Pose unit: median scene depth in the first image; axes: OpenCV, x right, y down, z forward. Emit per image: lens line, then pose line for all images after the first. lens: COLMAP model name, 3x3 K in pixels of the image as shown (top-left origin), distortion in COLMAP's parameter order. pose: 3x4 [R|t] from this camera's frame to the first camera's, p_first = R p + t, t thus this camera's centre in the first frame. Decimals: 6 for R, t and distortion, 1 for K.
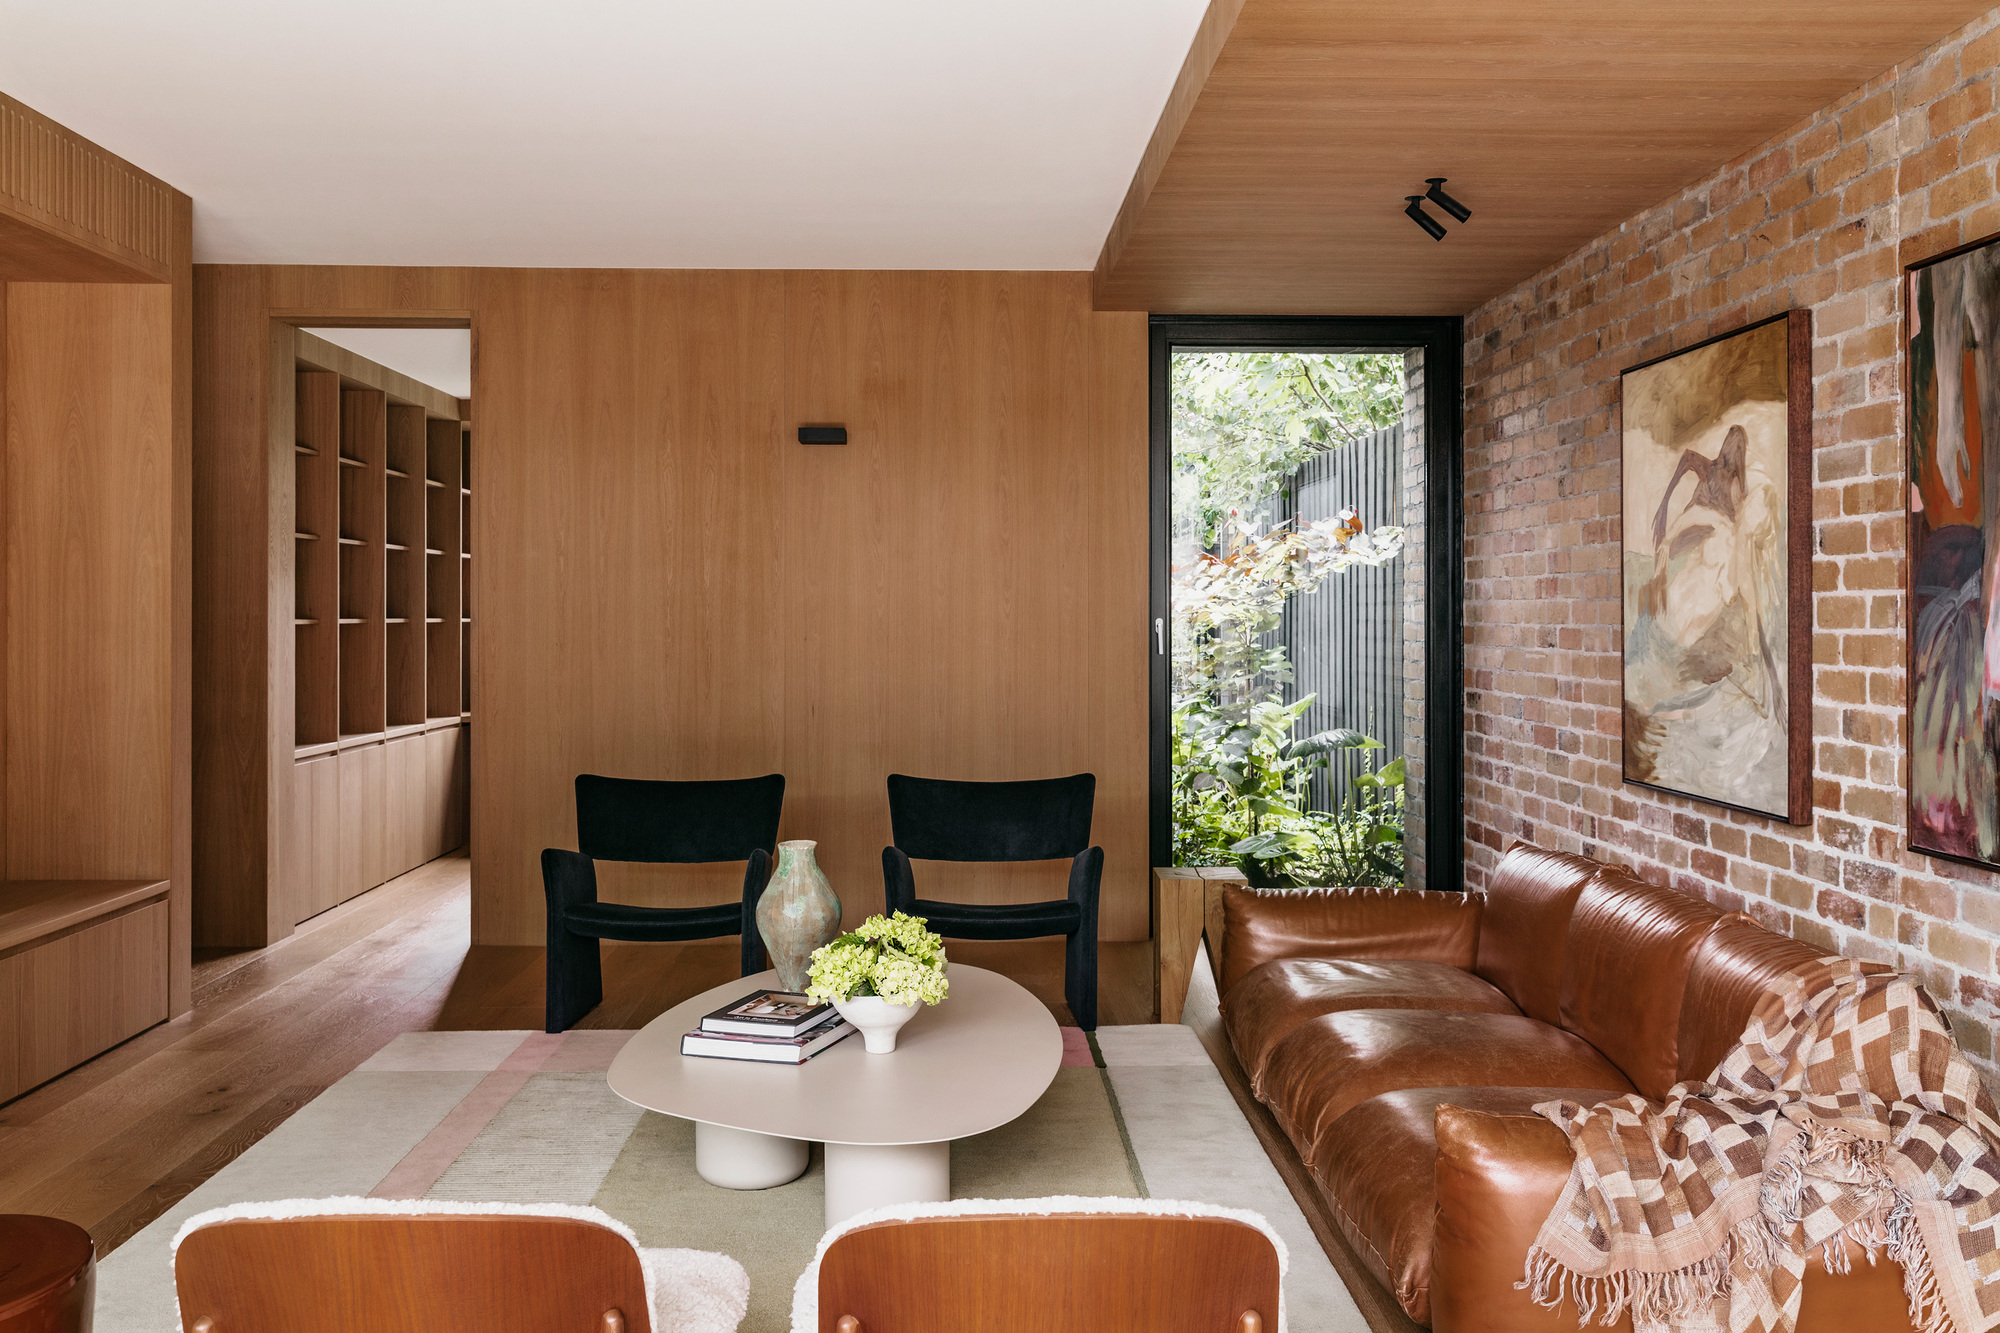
lens RADIAL K [[1745.1, 0, 1000.7], [0, 1745.1, 607.0], [0, 0, 1]] dist [0.002483, 0.006857]
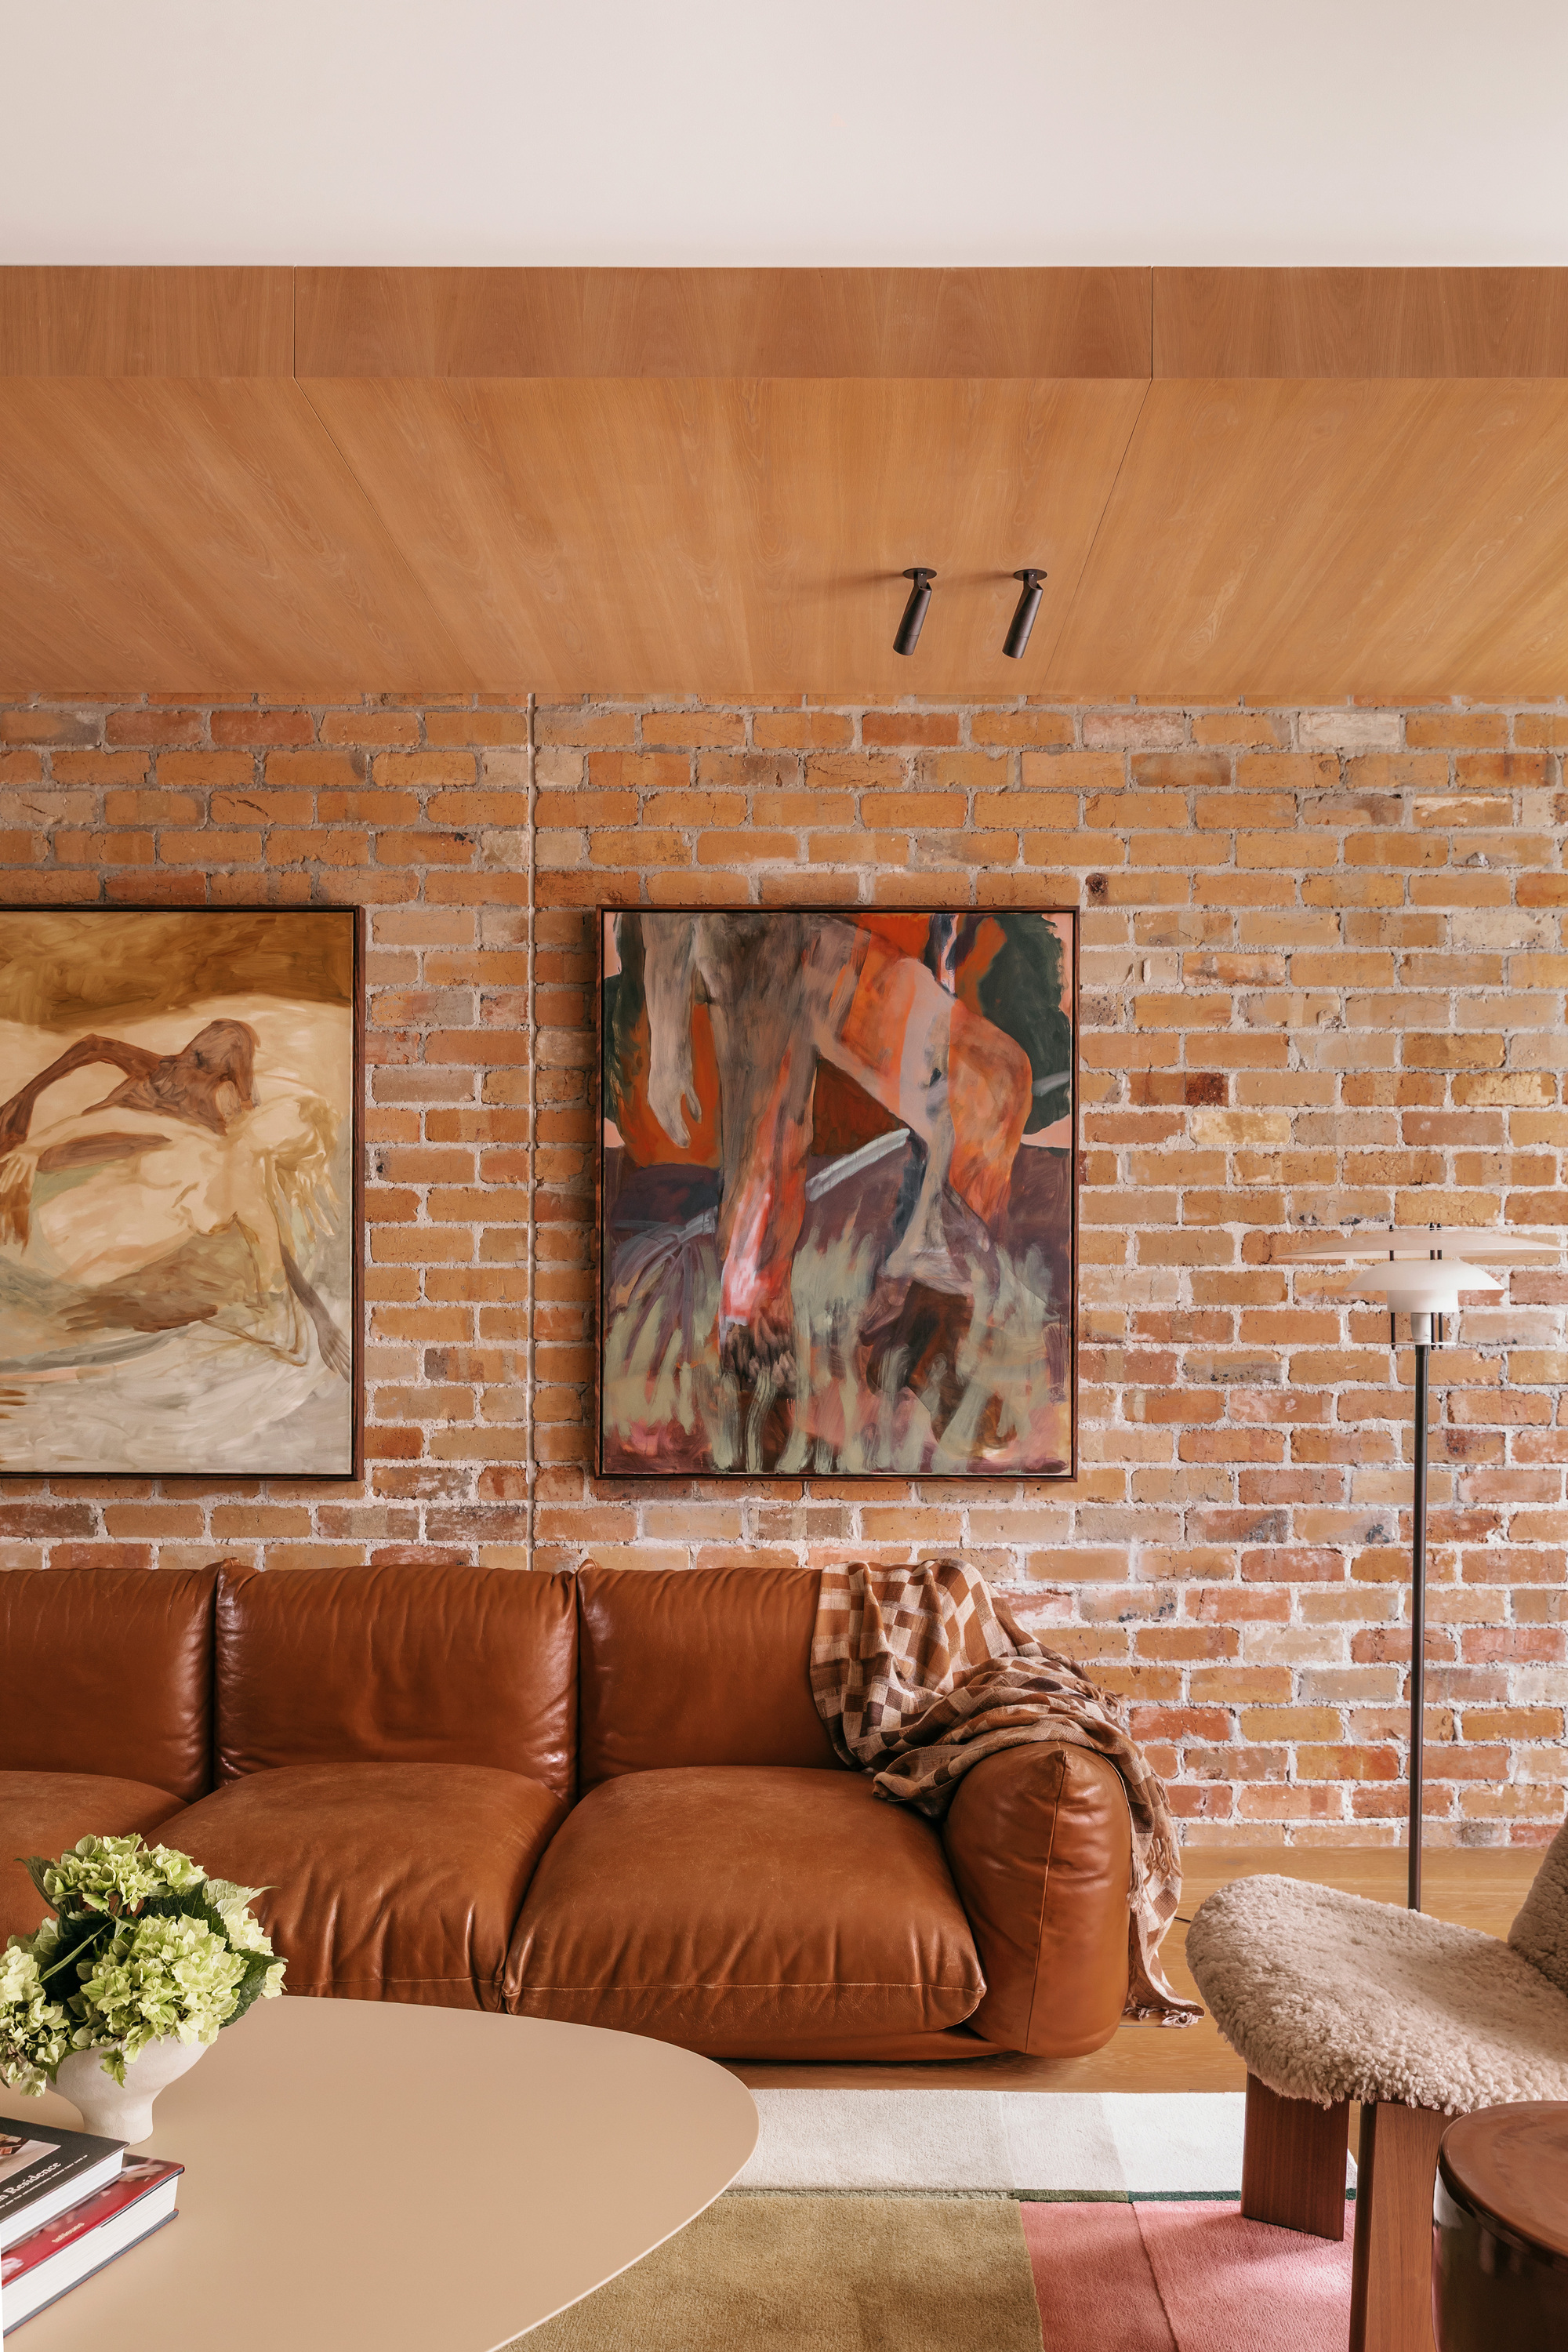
lens RADIAL K [[1961.0, 0, 818.4], [0, 1961.0, 1270.7], [0, 0, 1]] dist [-0.004102, -0.006455]
pose [[0.040013, 0.004809, 0.999188, -0.539440], [-0.009203, 0.999948, -0.004444, 0.019042], [-0.999157, -0.009018, 0.040055, 0.722793]]
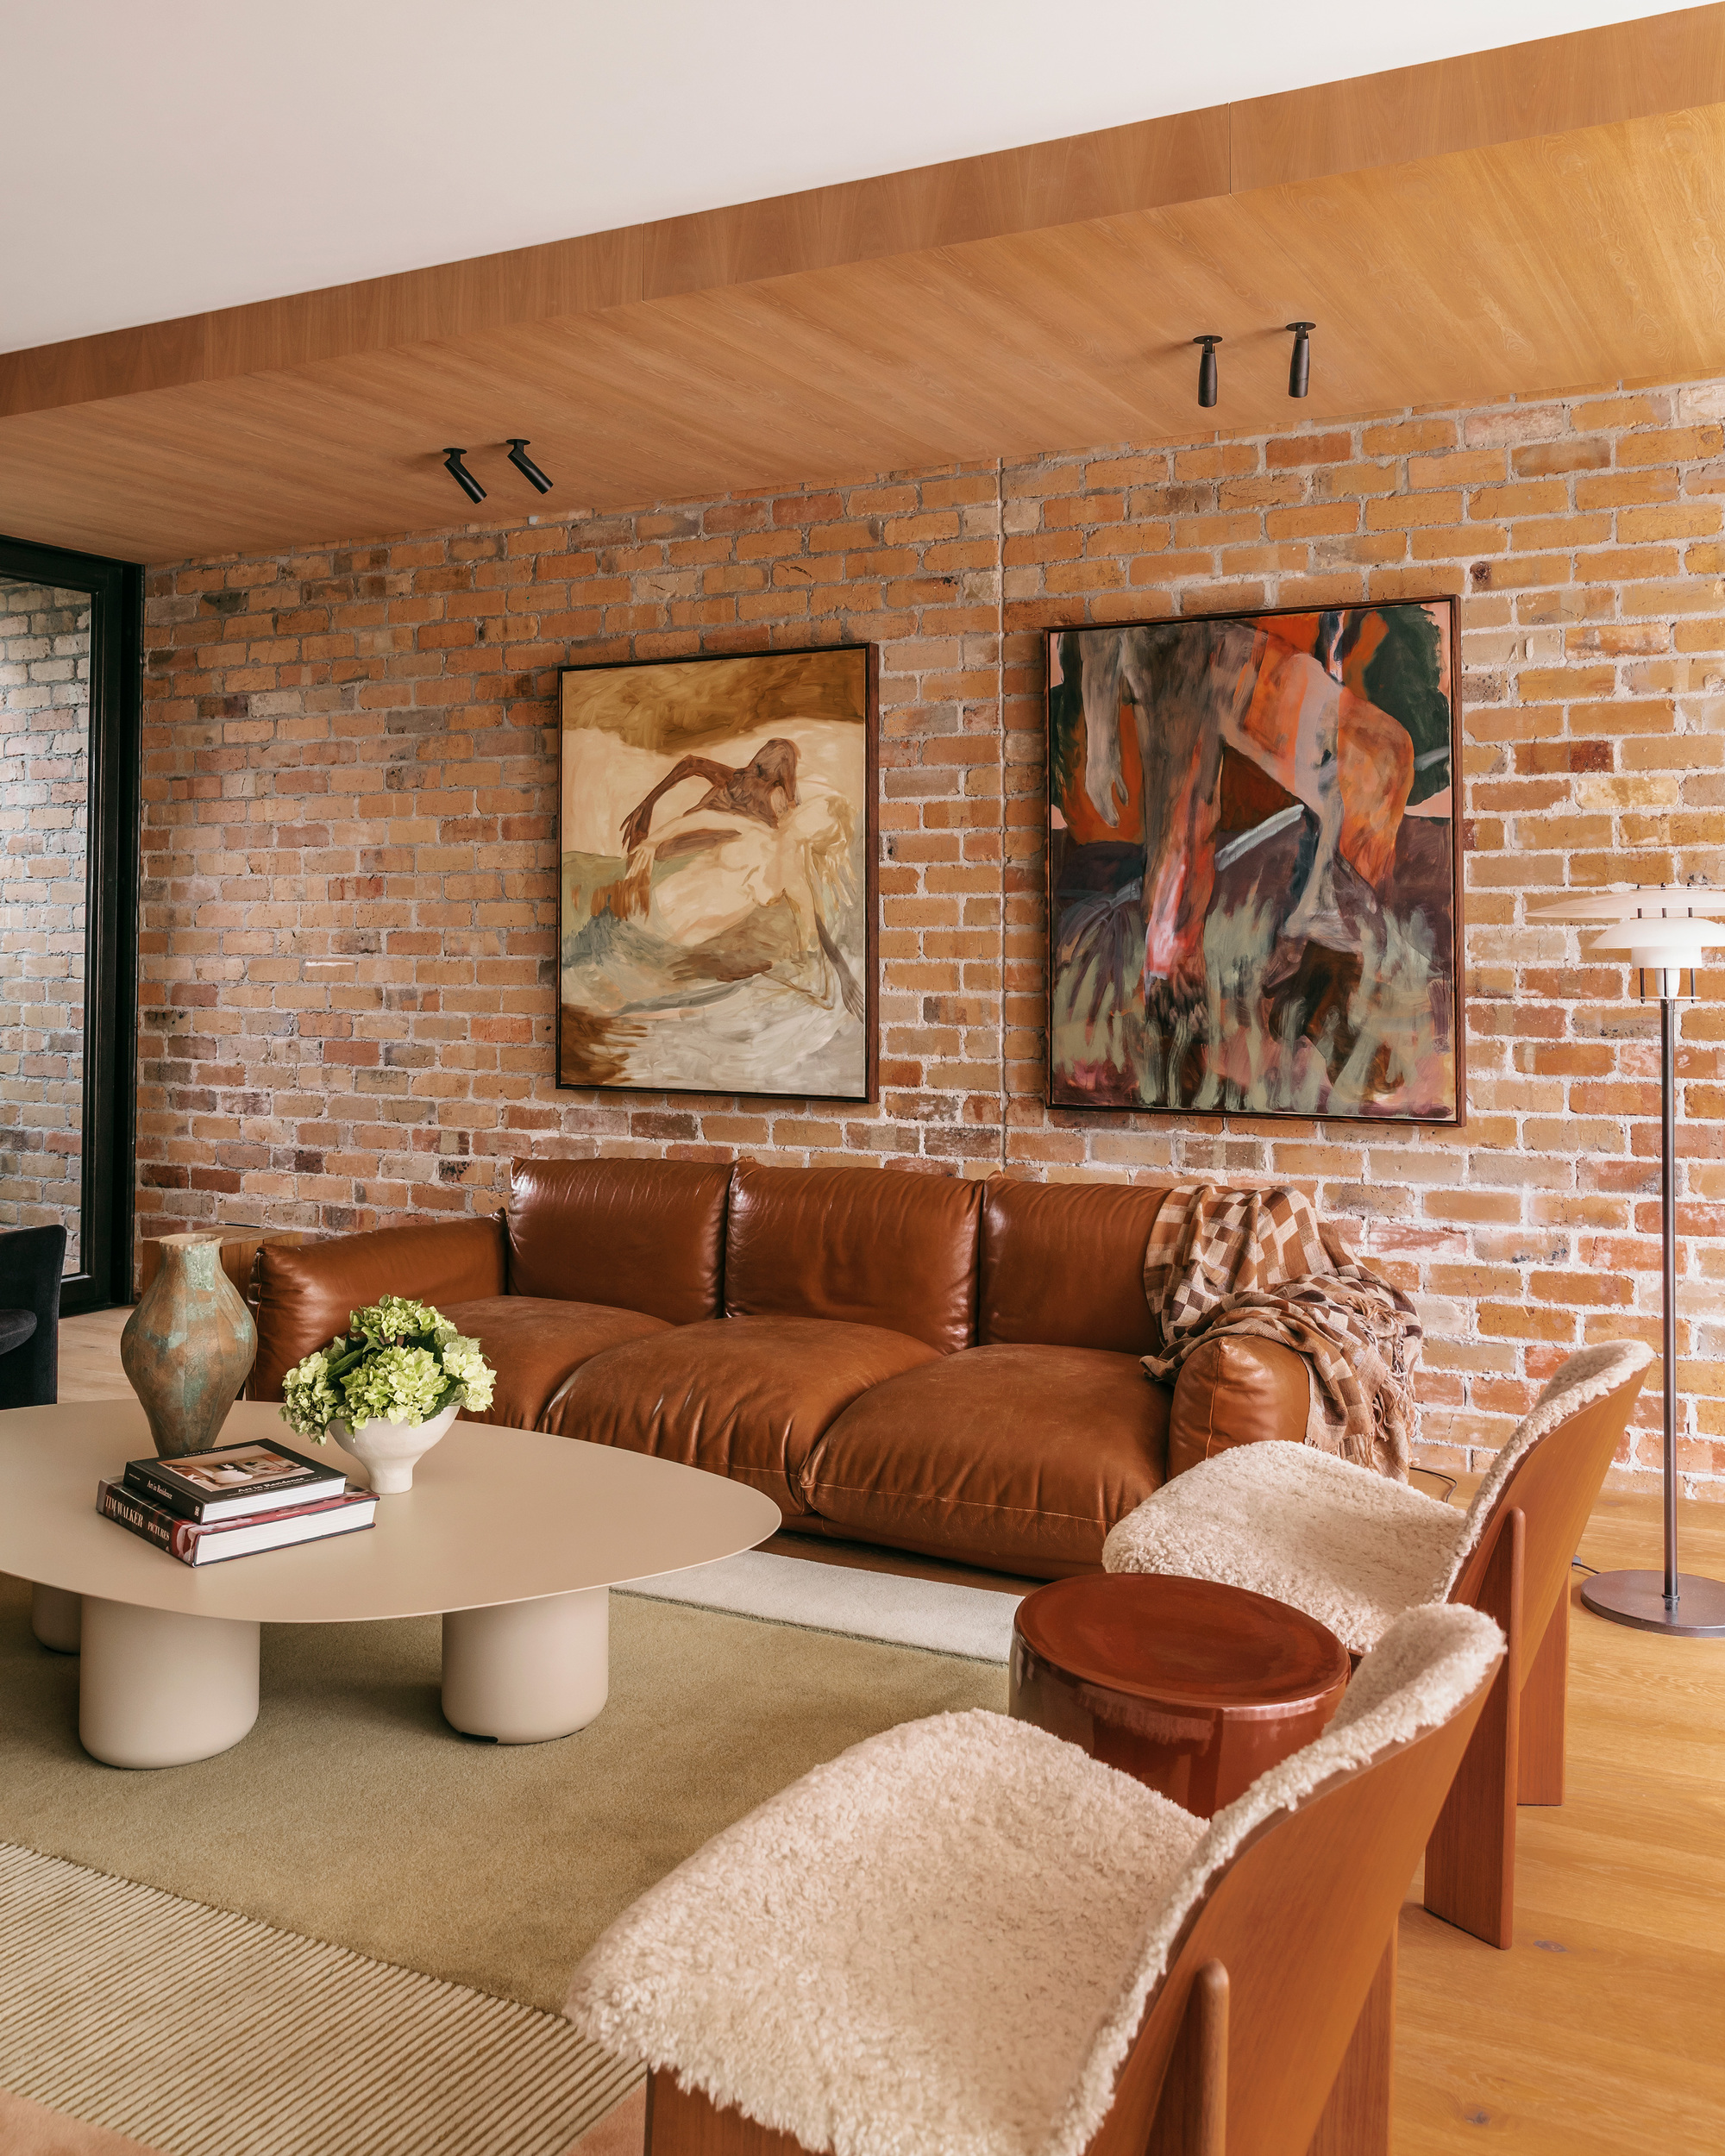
lens RADIAL K [[1968.4, 0, 869.4], [0, 1968.4, 846.7], [0, 0, 1]] dist [0.003117, 0.000638]
pose [[0.499256, 0.043113, 0.865381, -0.636140], [-0.005859, 0.998906, -0.046386, 0.019541], [-0.866435, 0.018088, 0.498963, 0.371251]]
